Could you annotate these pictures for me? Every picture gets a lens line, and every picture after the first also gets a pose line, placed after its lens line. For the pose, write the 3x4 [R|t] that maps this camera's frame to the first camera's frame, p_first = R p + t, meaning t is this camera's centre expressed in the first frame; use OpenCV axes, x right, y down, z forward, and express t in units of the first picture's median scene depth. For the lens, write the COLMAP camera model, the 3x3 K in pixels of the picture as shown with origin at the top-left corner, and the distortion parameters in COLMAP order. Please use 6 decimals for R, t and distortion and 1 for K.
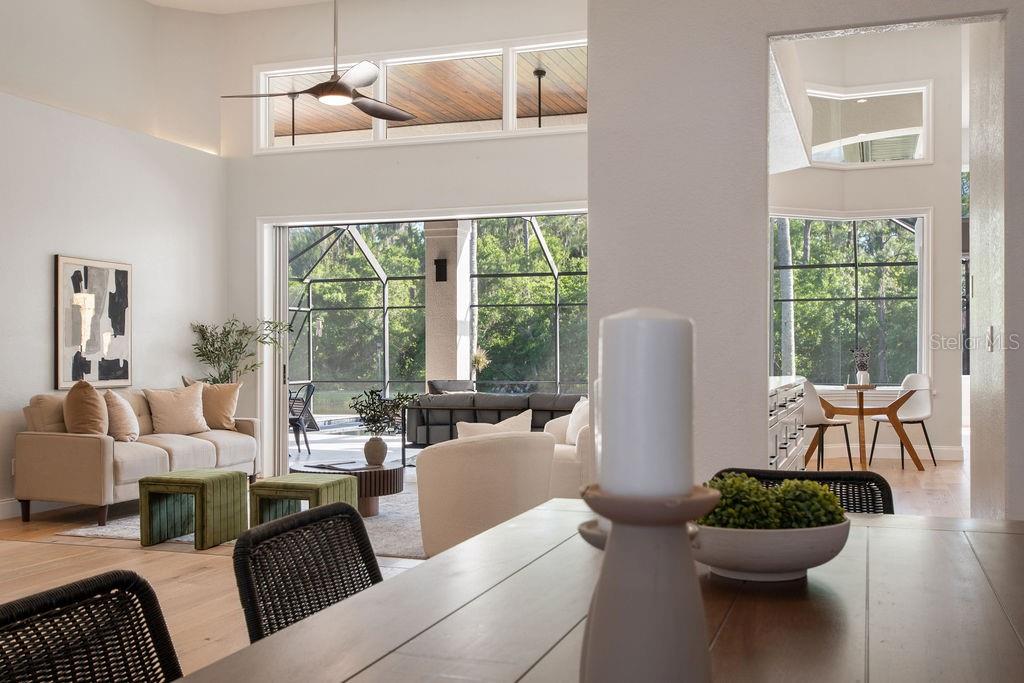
lens RADIAL K [[1022.8, 0, 513.8], [0, 1022.8, 365.4], [0, 0, 1]] dist [-0.068833, -0.006765]
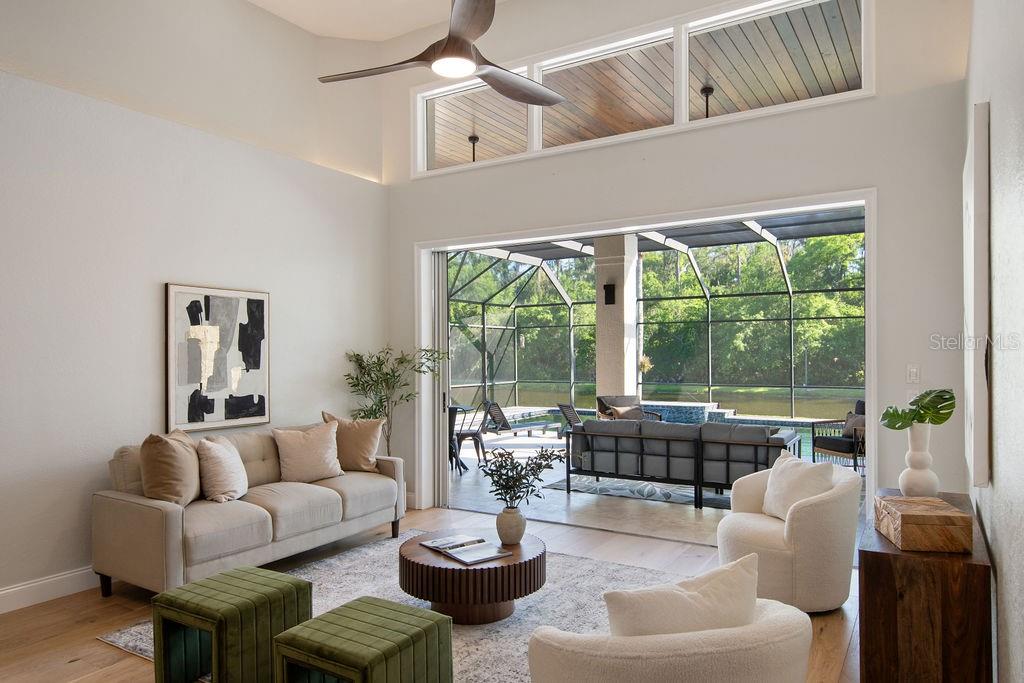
lens RADIAL K [[680.9, 0, 510.5], [0, 680.9, 365.2], [0, 0, 1]] dist [0.001652, -0.000189]
pose [[0.974321, -0.001754, -0.225157, -0.015855], [0.003046, 0.999981, 0.005394, -0.033361], [0.225143, -0.005941, 0.974308, 0.406769]]
